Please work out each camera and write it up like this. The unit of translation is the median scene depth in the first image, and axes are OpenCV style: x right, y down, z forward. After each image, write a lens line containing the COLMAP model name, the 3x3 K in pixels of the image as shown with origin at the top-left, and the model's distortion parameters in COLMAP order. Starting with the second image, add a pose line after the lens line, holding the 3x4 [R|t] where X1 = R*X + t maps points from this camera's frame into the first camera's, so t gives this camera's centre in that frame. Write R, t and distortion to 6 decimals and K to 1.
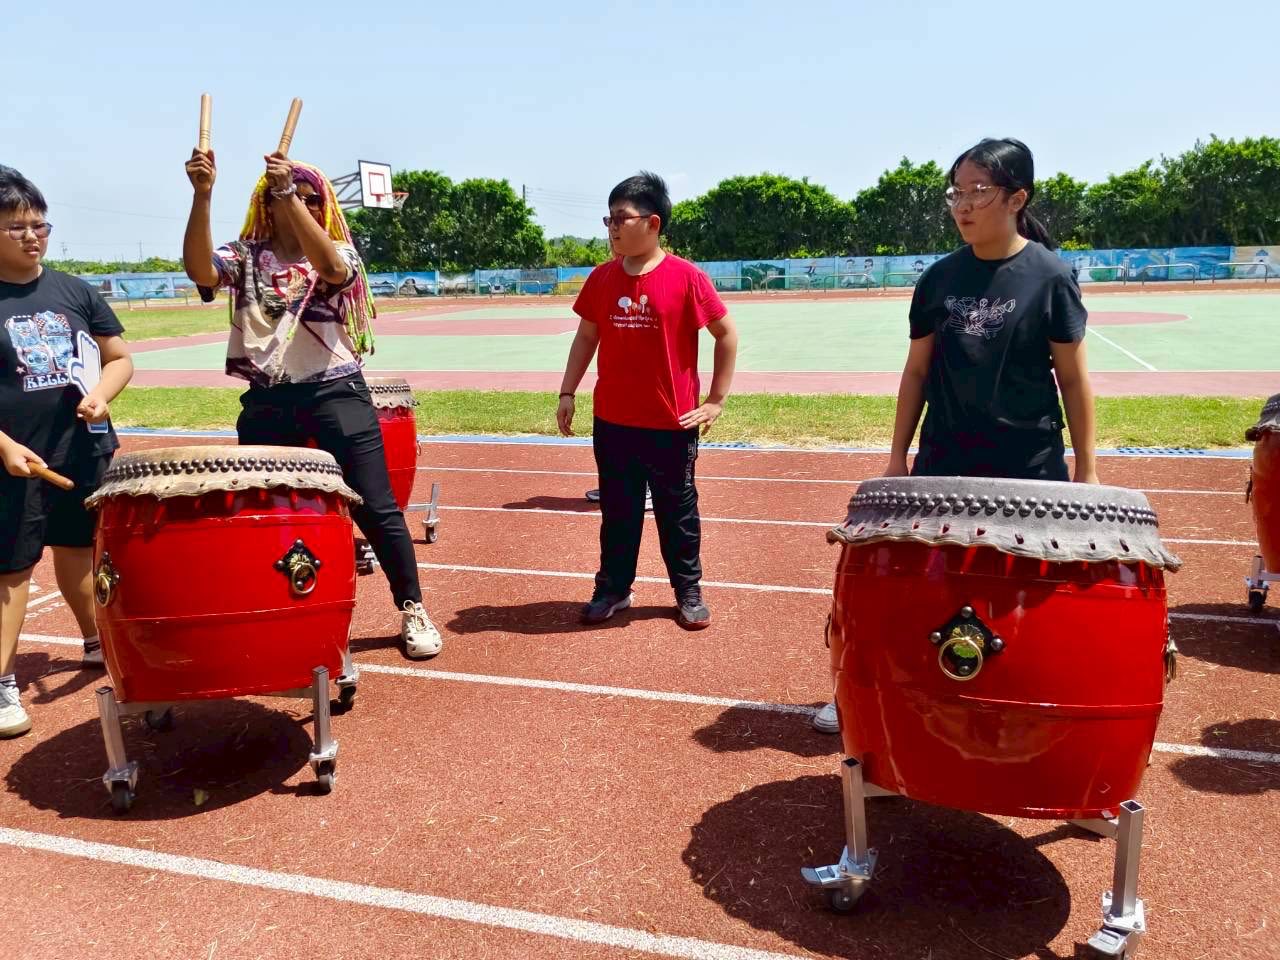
lens RADIAL K [[1018.0, 0, 630.4], [0, 1018.0, 480.7], [0, 0, 1]] dist [0.036463, -0.070349]
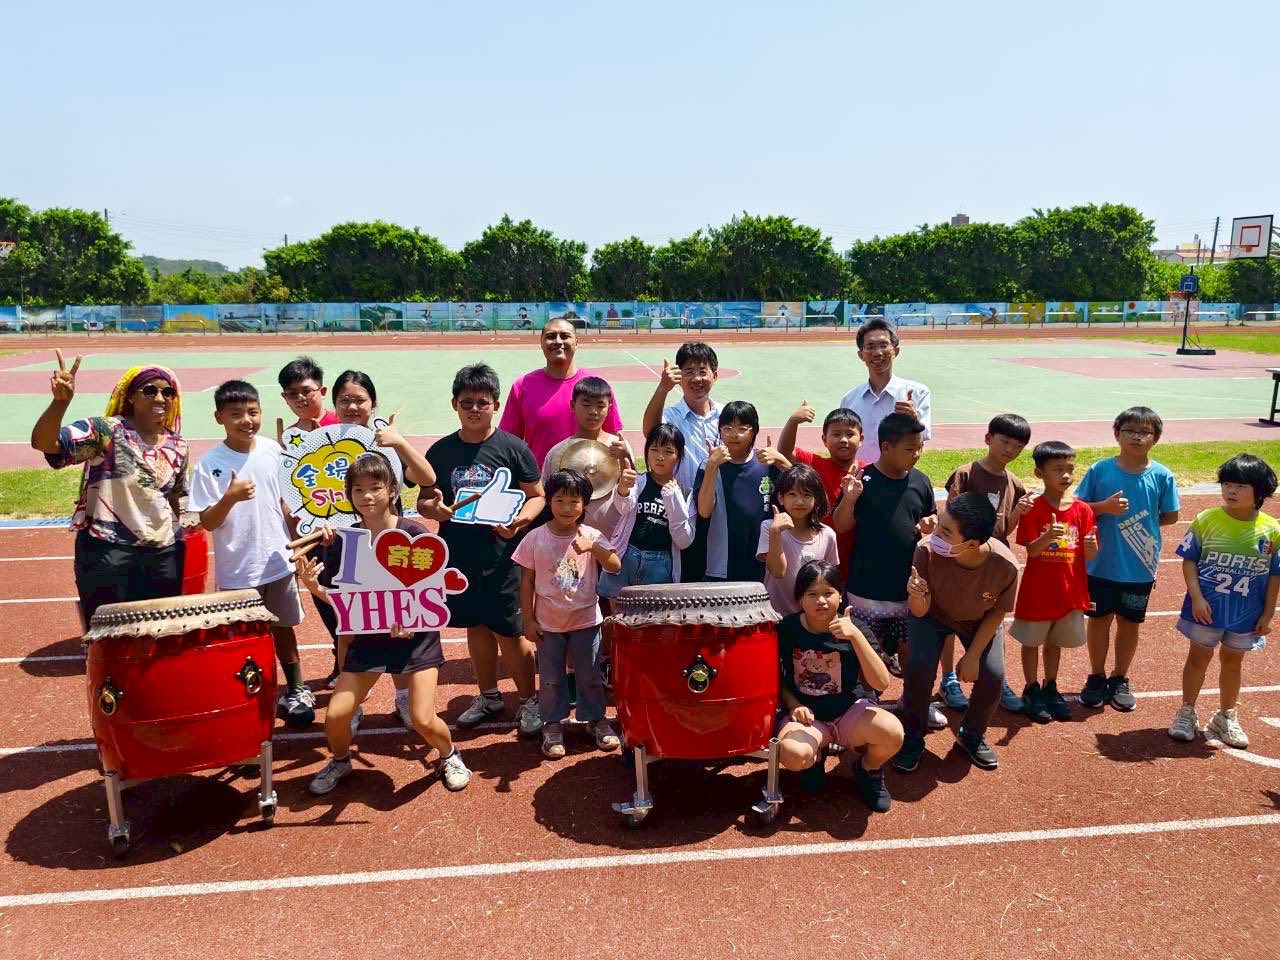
lens RADIAL K [[1126.9, 0, 642.6], [0, 1126.9, 479.6], [0, 0, 1]] dist [-0.003095, -0.021700]
pose [[0.905127, -0.063948, 0.420303, -0.124939], [0.055116, 0.997930, 0.033139, -0.055556], [-0.421552, -0.006830, 0.906778, -0.175650]]
